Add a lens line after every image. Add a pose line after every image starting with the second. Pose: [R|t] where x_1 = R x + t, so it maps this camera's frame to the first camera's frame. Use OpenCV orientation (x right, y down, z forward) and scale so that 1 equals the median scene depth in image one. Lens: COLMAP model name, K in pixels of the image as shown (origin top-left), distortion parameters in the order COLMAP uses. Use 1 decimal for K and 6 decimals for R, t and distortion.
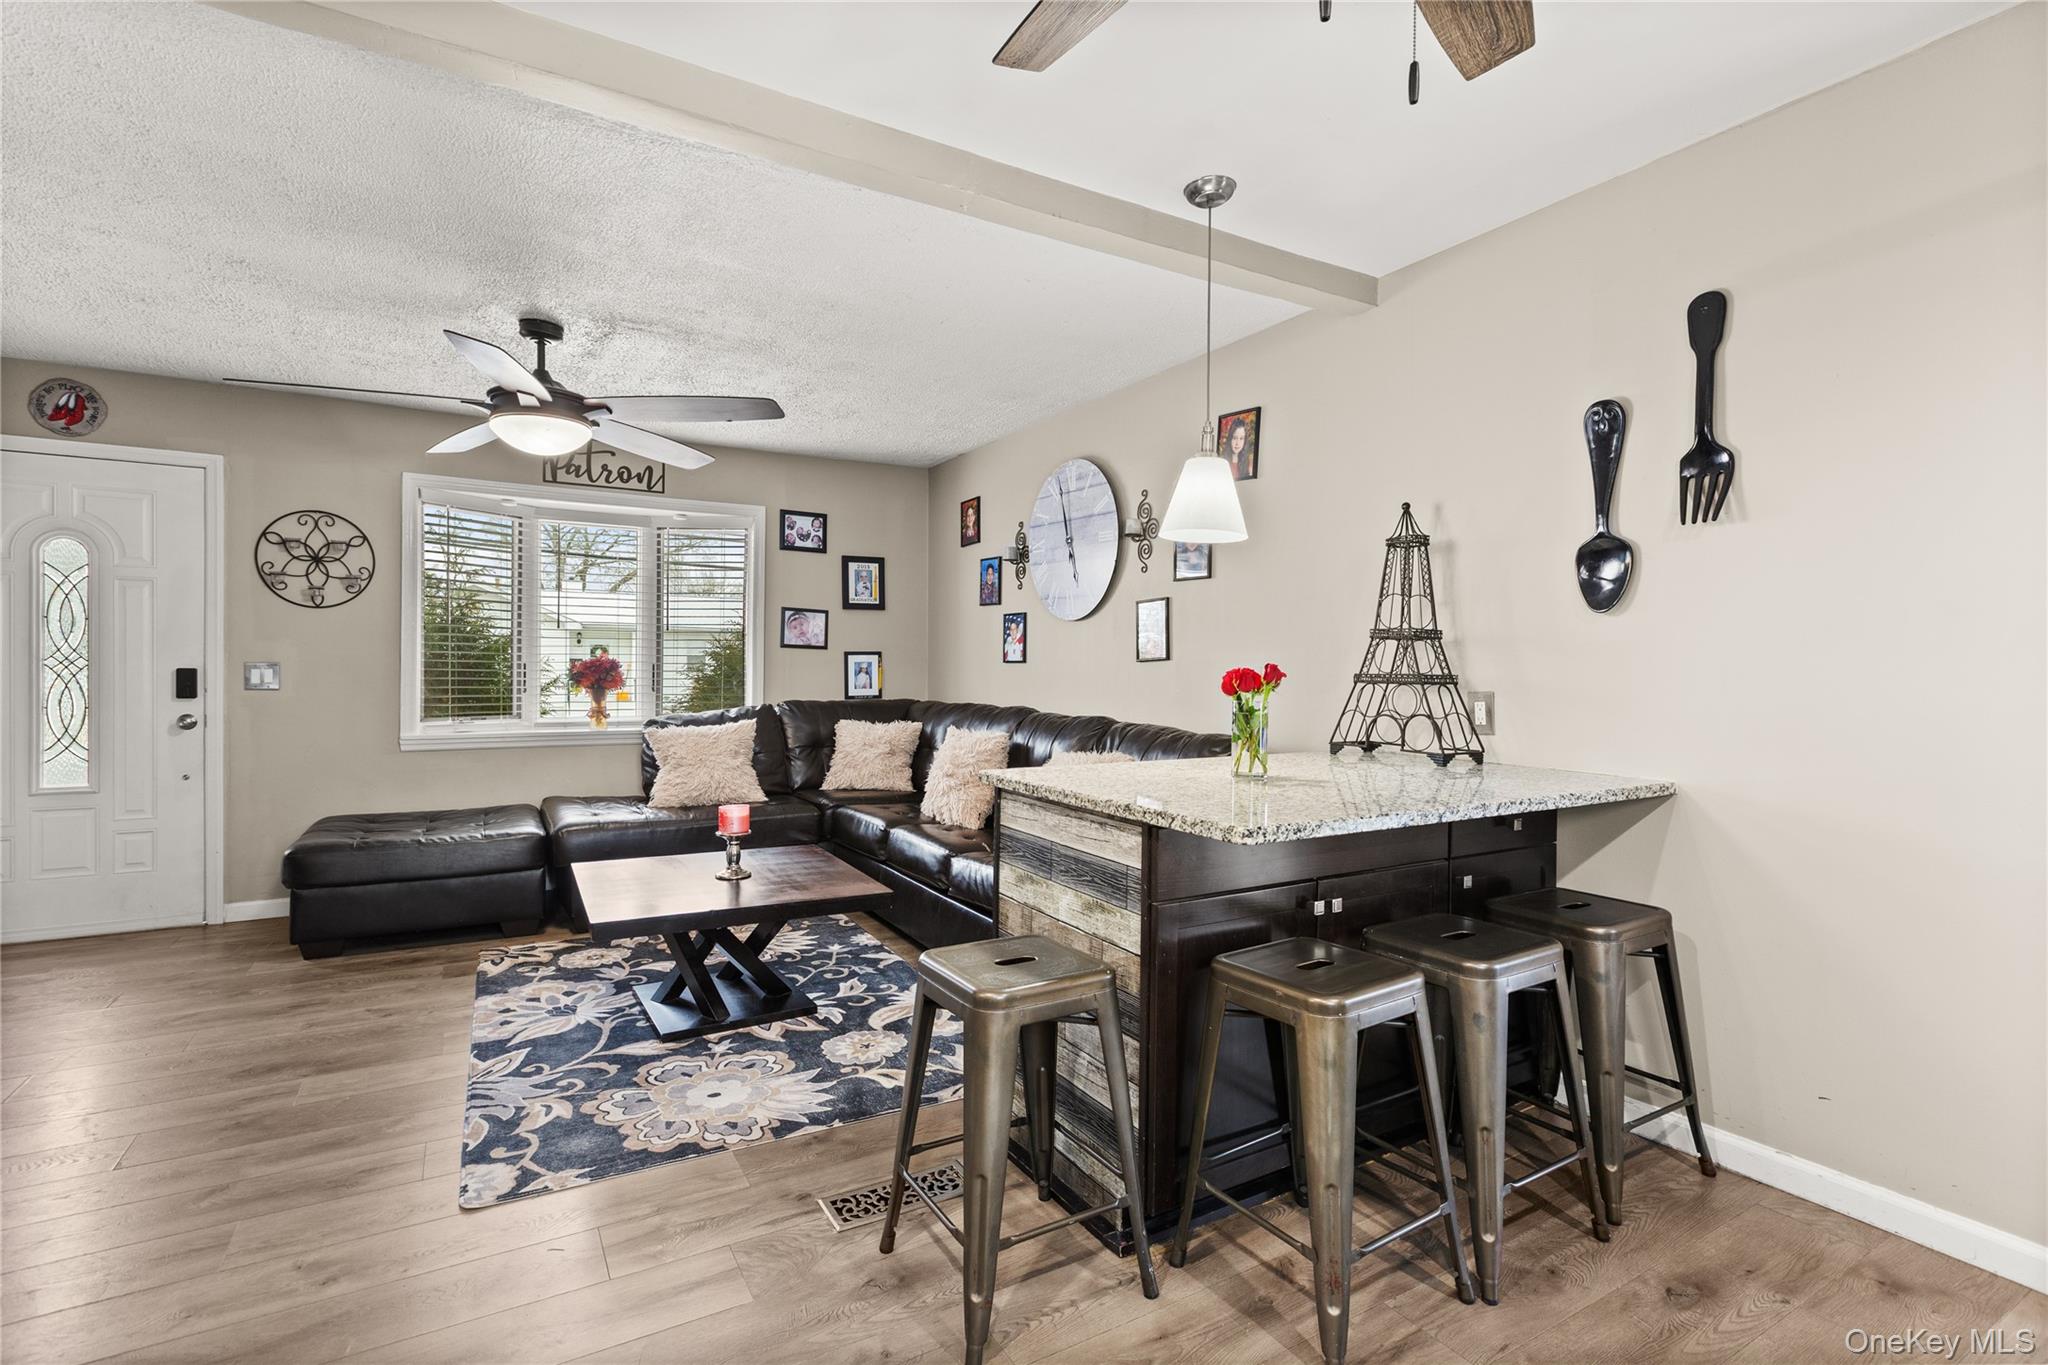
lens RADIAL K [[943.6, 0, 1019.2], [0, 943.6, 678.3], [0, 0, 1]] dist [0.002881, -0.000748]
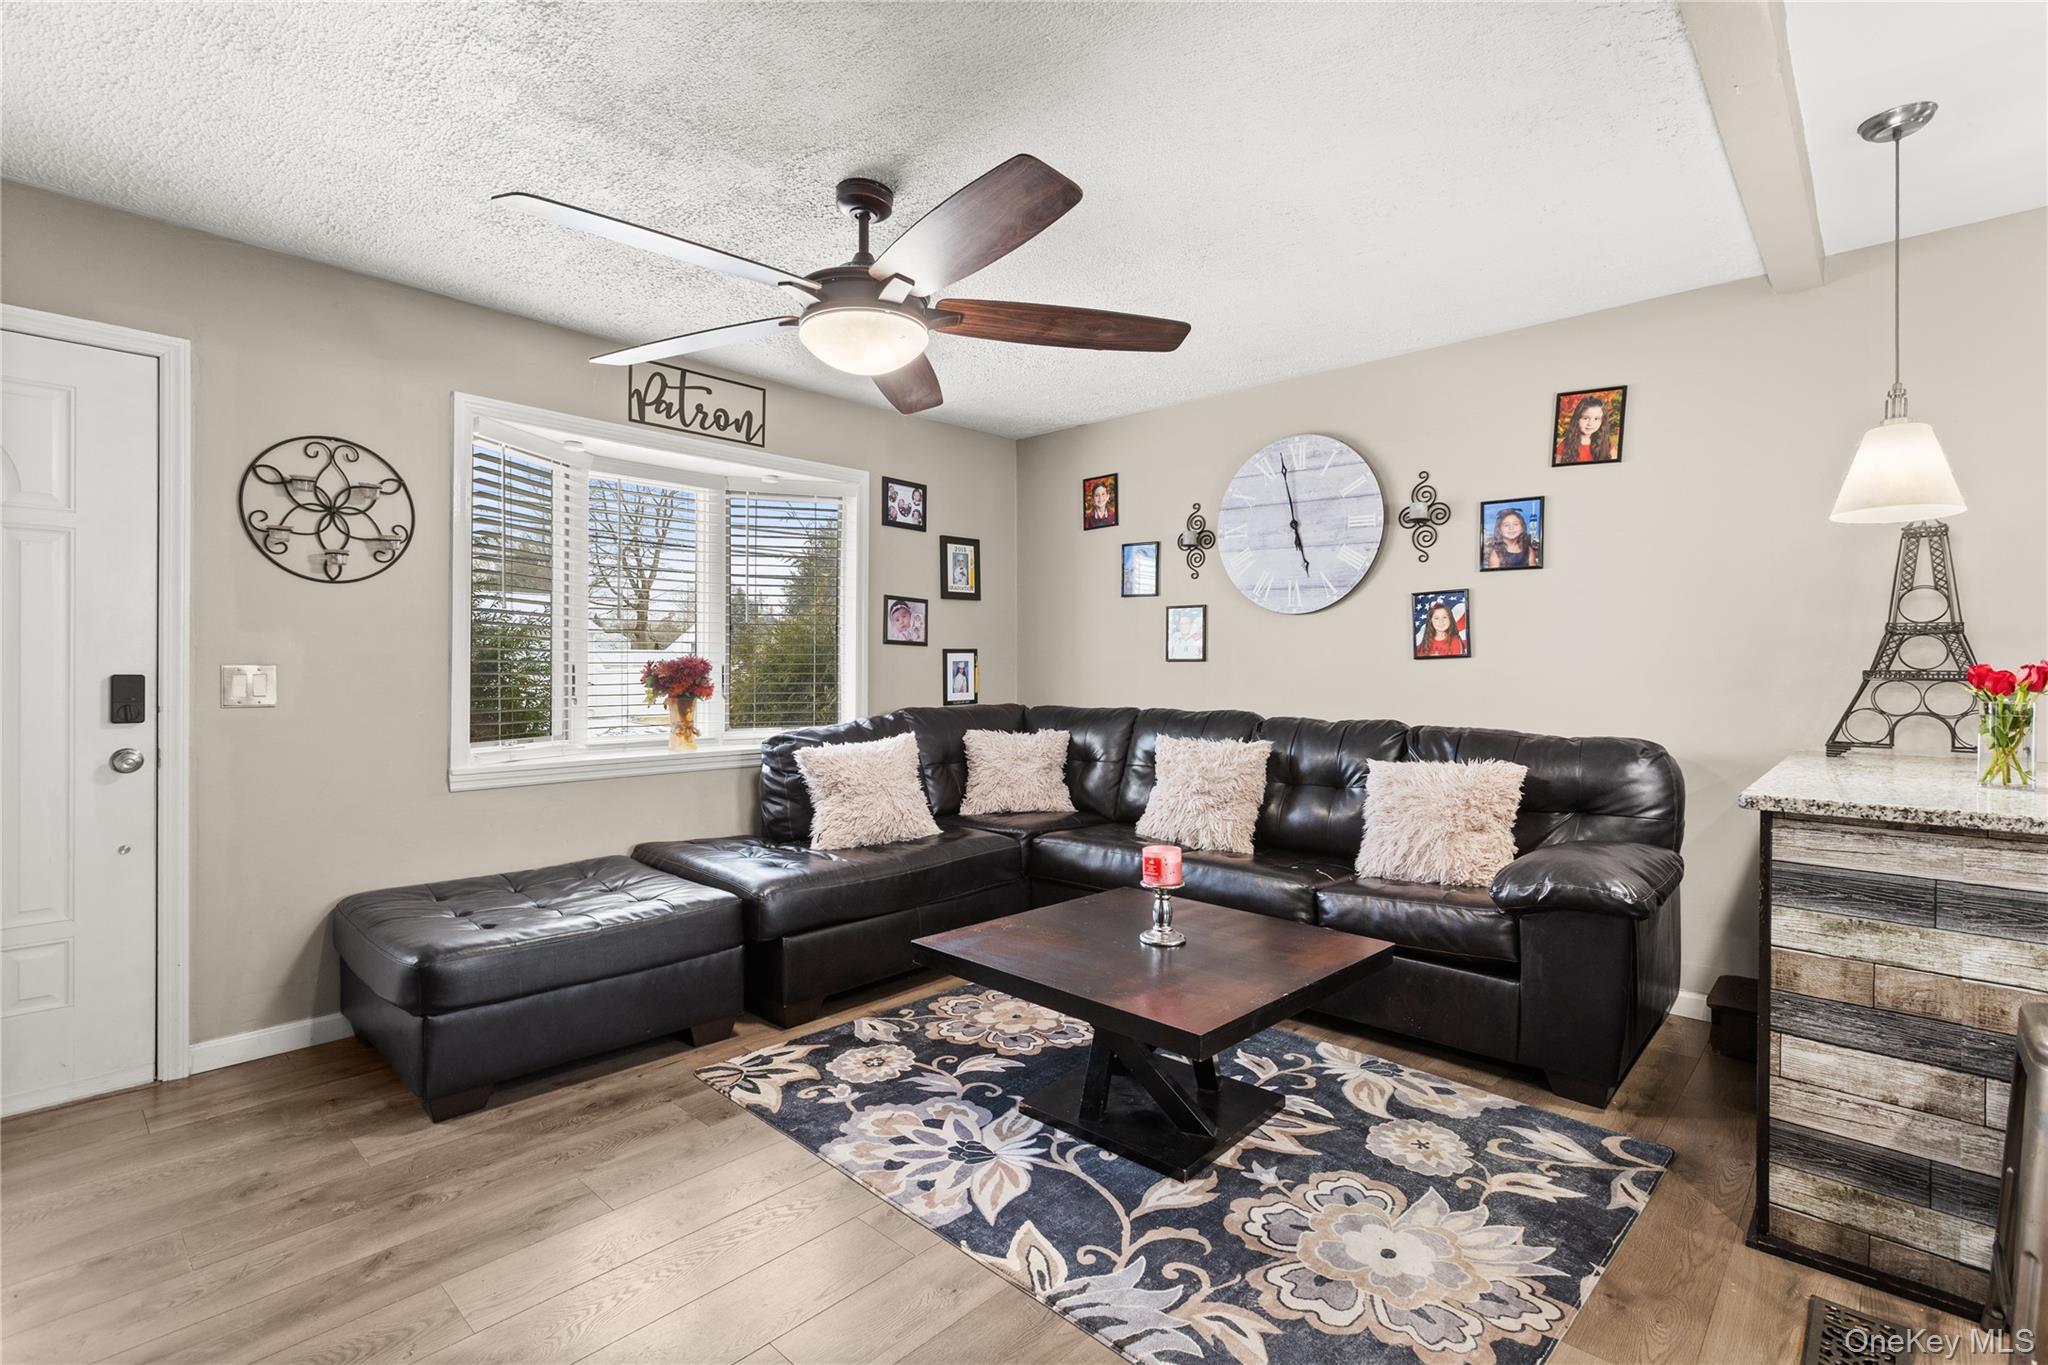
lens RADIAL K [[943.6, 0, 1023.9], [0, 943.6, 669.6], [0, 0, 1]] dist [0.002881, -0.000748]
pose [[0.957976, -0.006451, 0.286777, -0.521440], [0.008735, 0.999939, -0.006687, -0.004933], [-0.286717, 0.008911, 0.957974, 0.246051]]
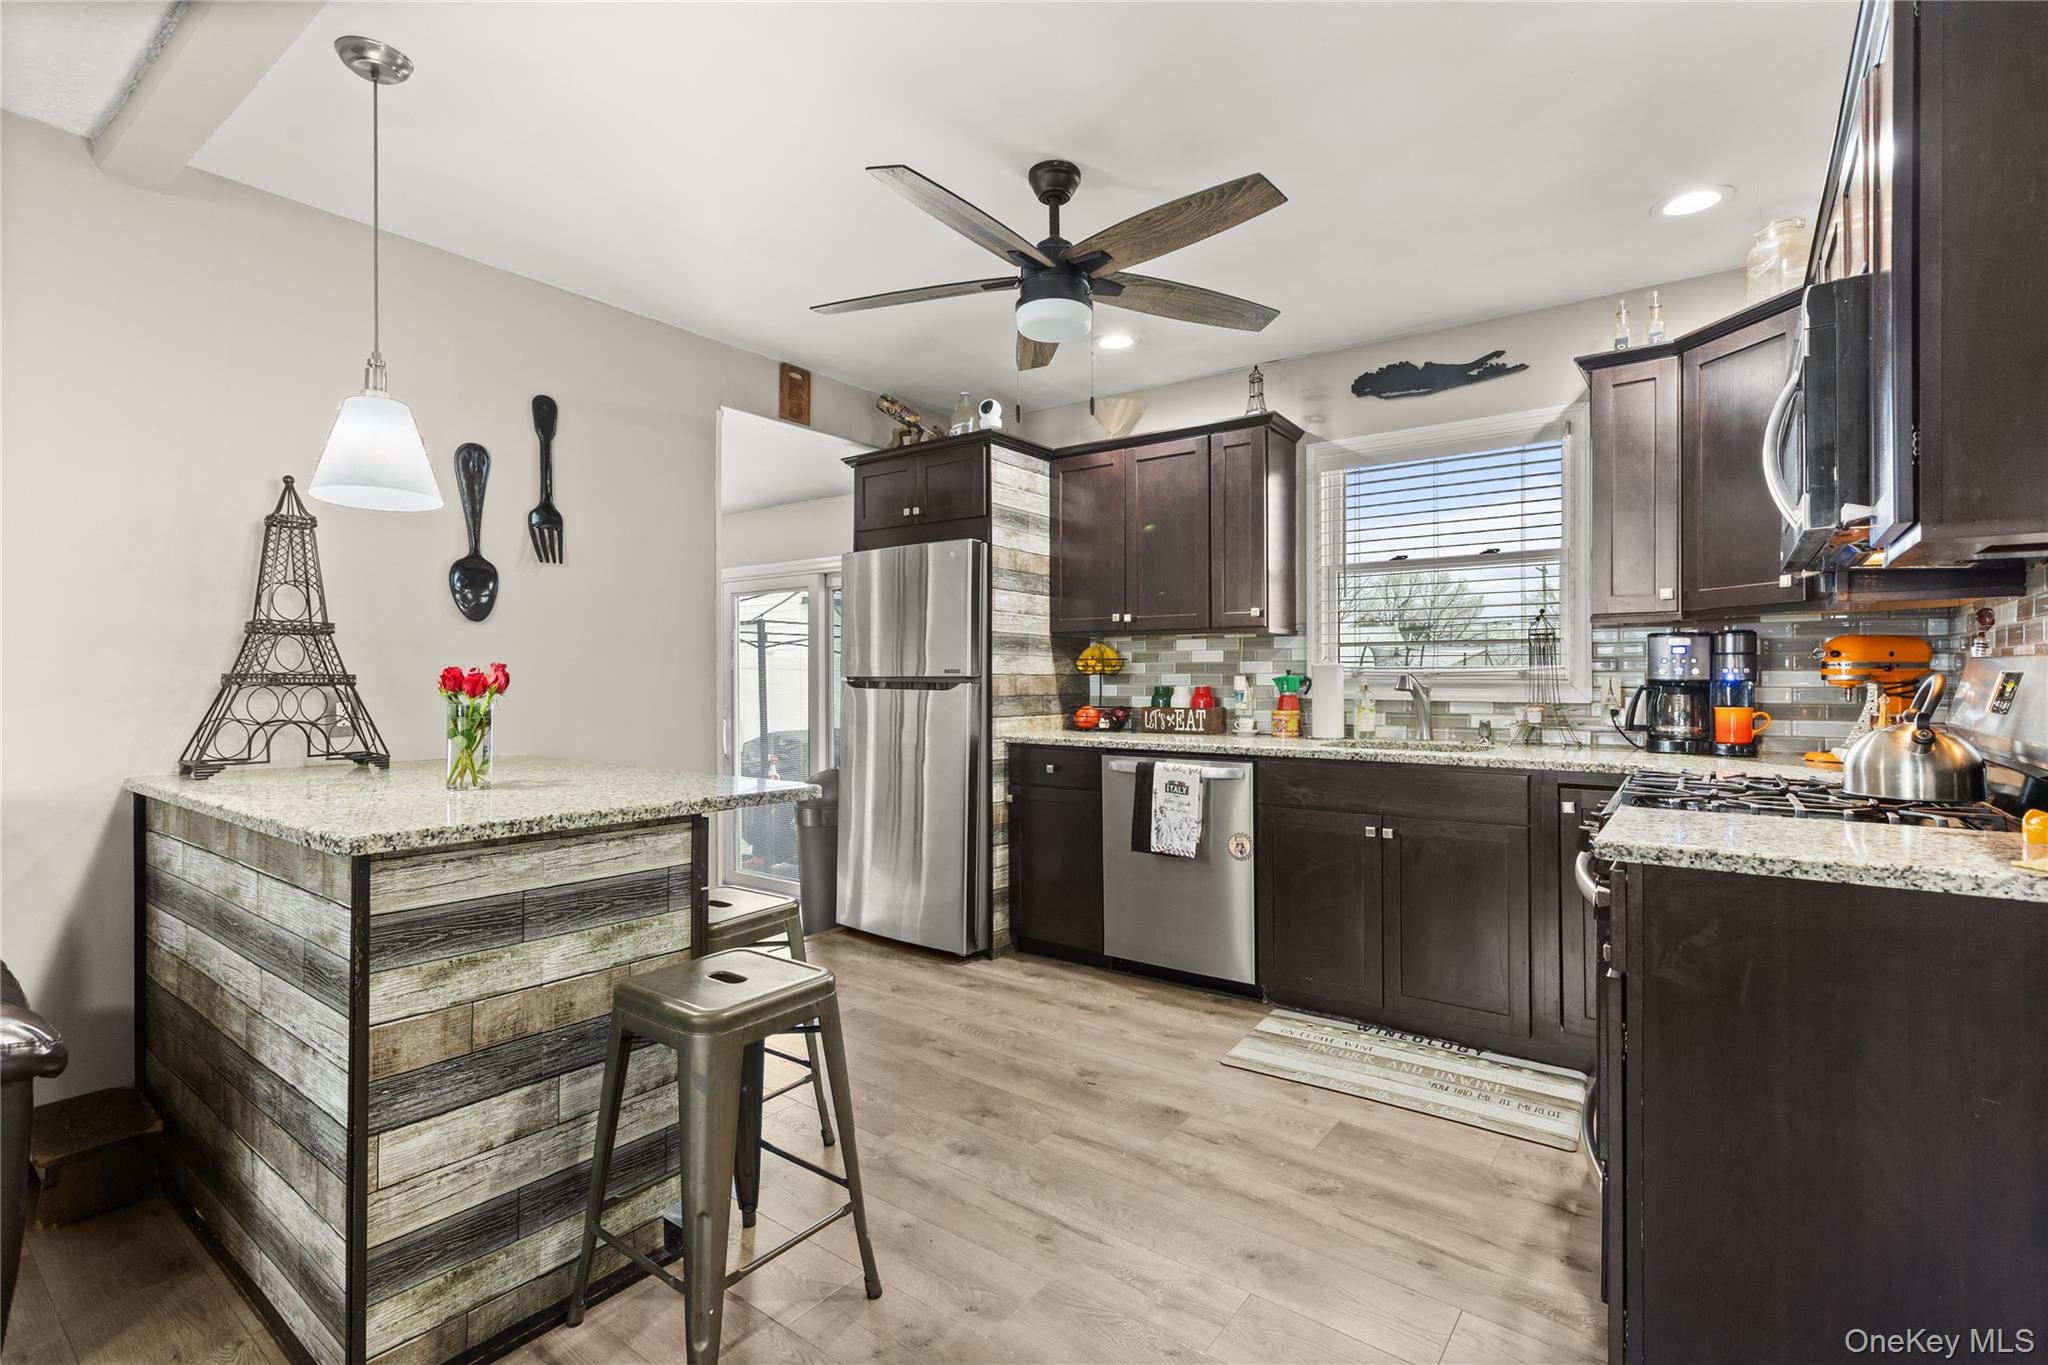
lens RADIAL K [[943.6, 0, 1014.5], [0, 943.6, 676.0], [0, 0, 1]] dist [0.002881, -0.000748]
pose [[-0.376579, -0.006206, 0.926364, -0.458486], [0.005821, 0.999942, 0.009066, -0.004451], [-0.926366, 0.008807, -0.376521, 0.505461]]
